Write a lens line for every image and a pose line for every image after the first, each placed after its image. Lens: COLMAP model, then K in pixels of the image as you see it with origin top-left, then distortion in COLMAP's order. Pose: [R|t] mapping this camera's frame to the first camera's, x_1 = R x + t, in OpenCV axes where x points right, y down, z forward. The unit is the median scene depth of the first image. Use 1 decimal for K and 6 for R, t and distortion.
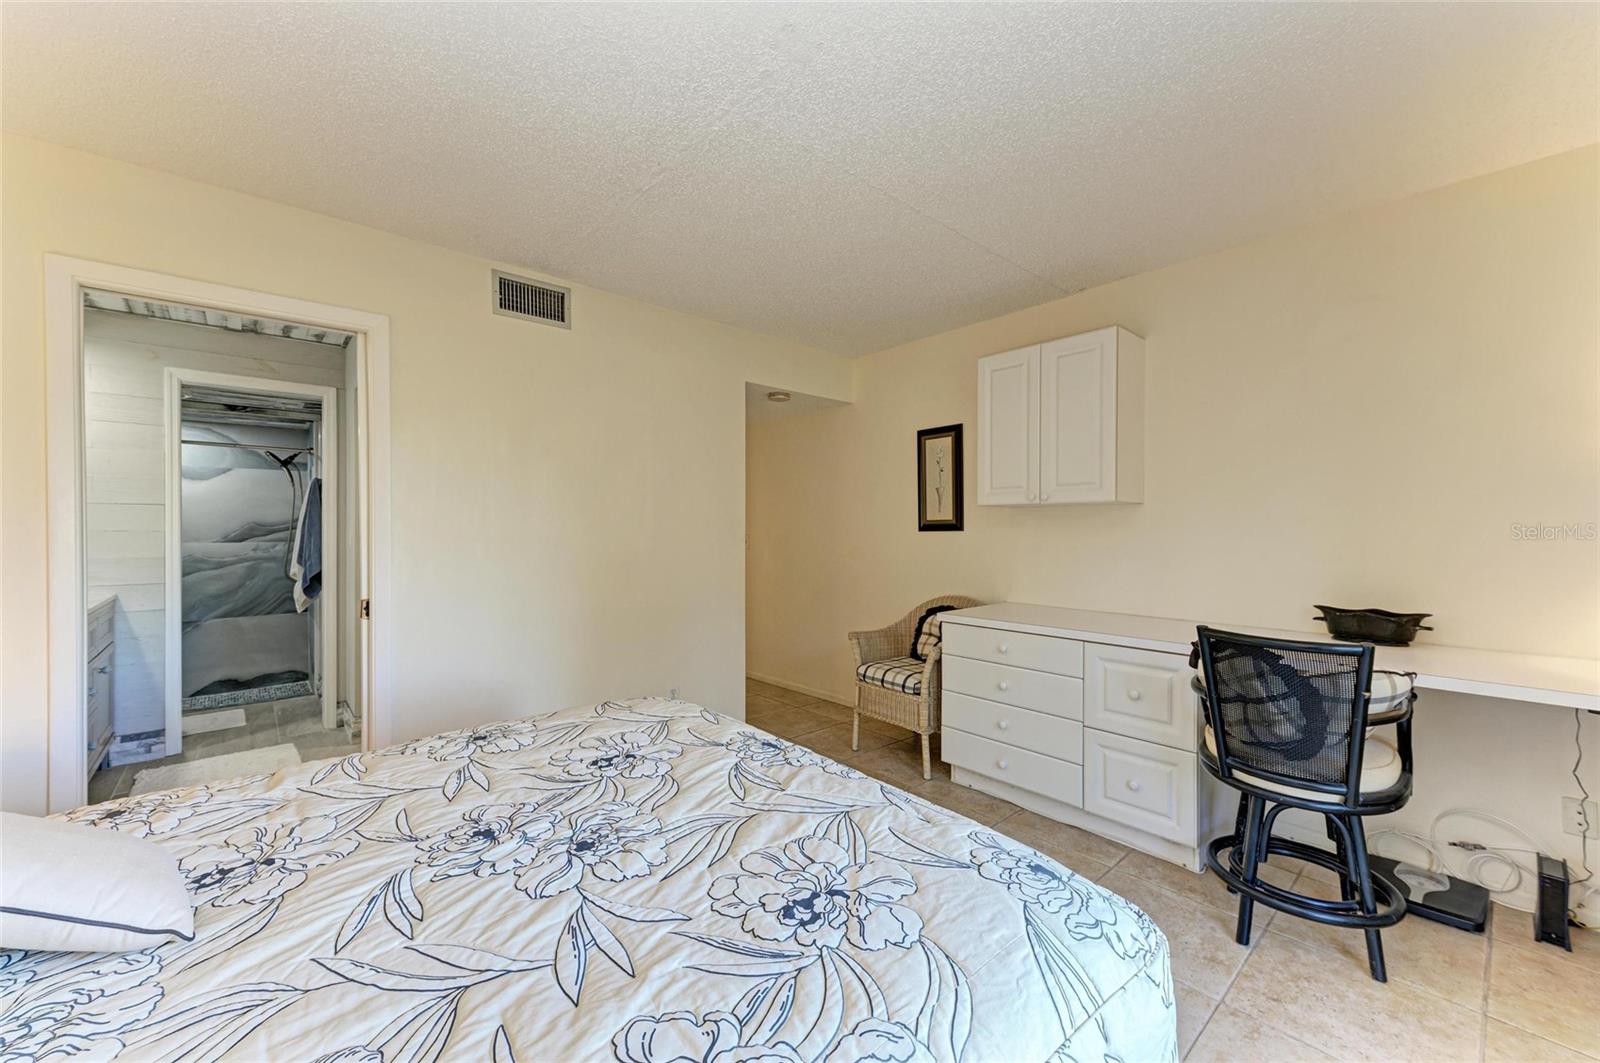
lens RADIAL K [[620.5, 0, 805.3], [0, 620.5, 530.2], [0, 0, 1]] dist [-0.000839, -0.000116]
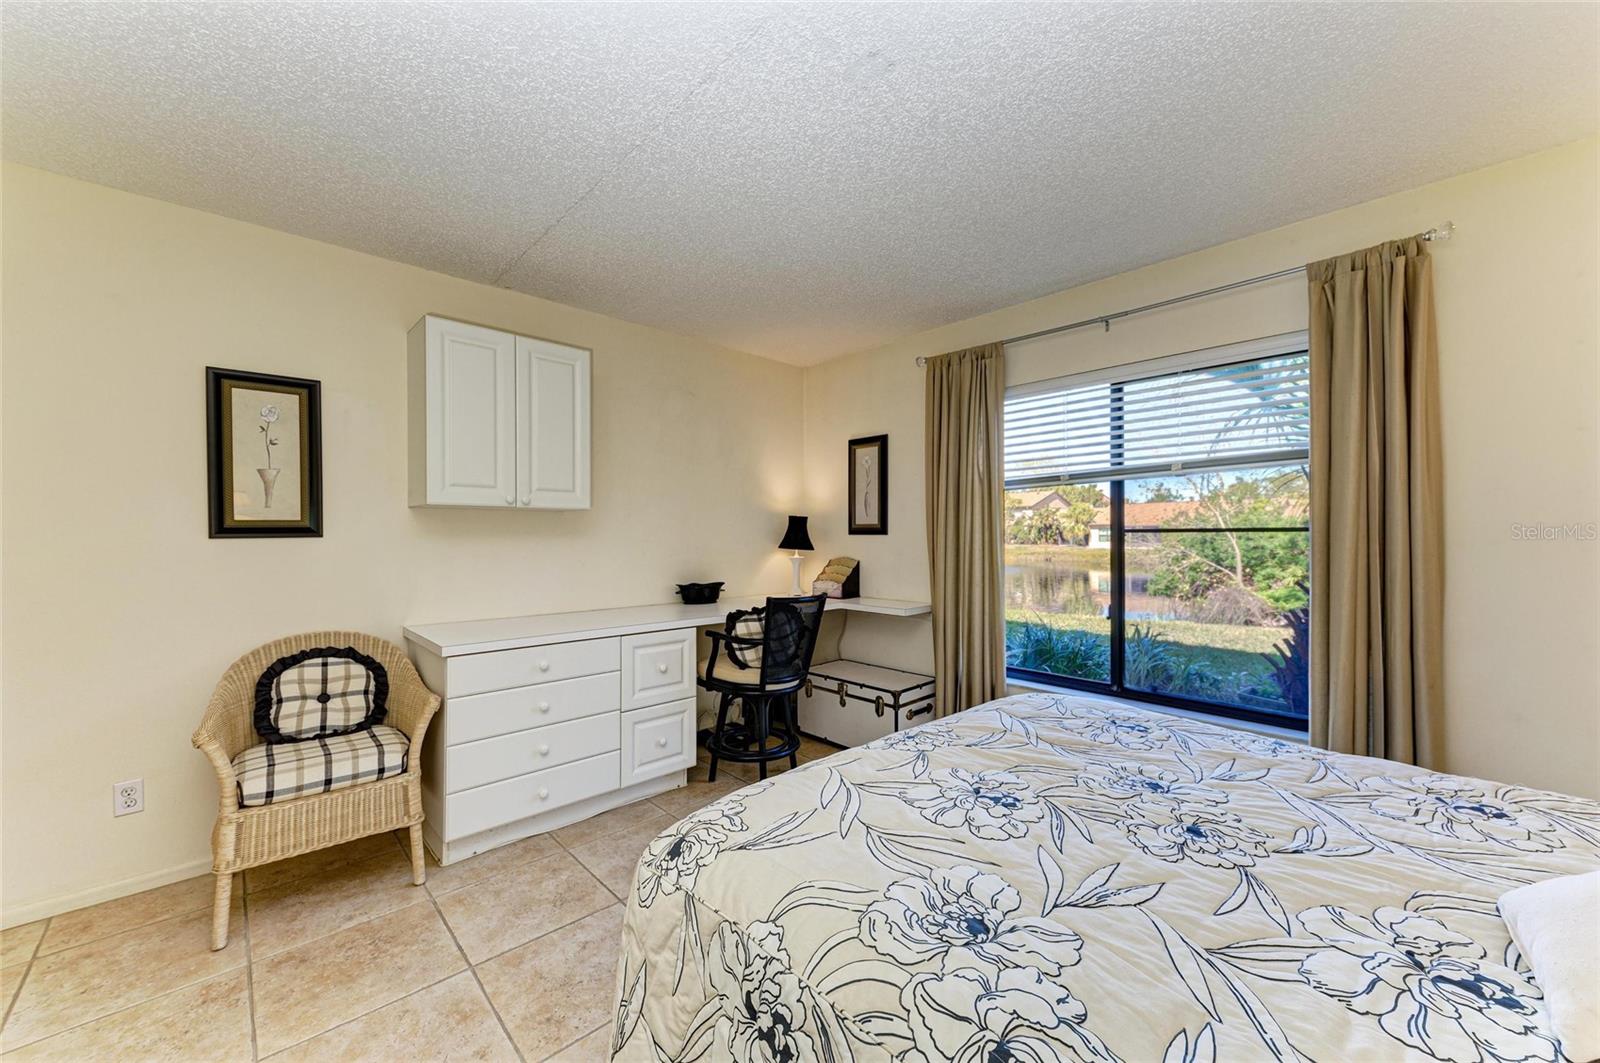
lens RADIAL K [[606.5, 0, 802.8], [0, 606.5, 535.4], [0, 0, 1]] dist [0.001069, -0.000031]
pose [[-0.055562, 0.004820, 0.998444, -0.715181], [0.006002, 0.999972, -0.004493, 0.007531], [-0.998437, 0.005743, -0.055589, 0.805791]]
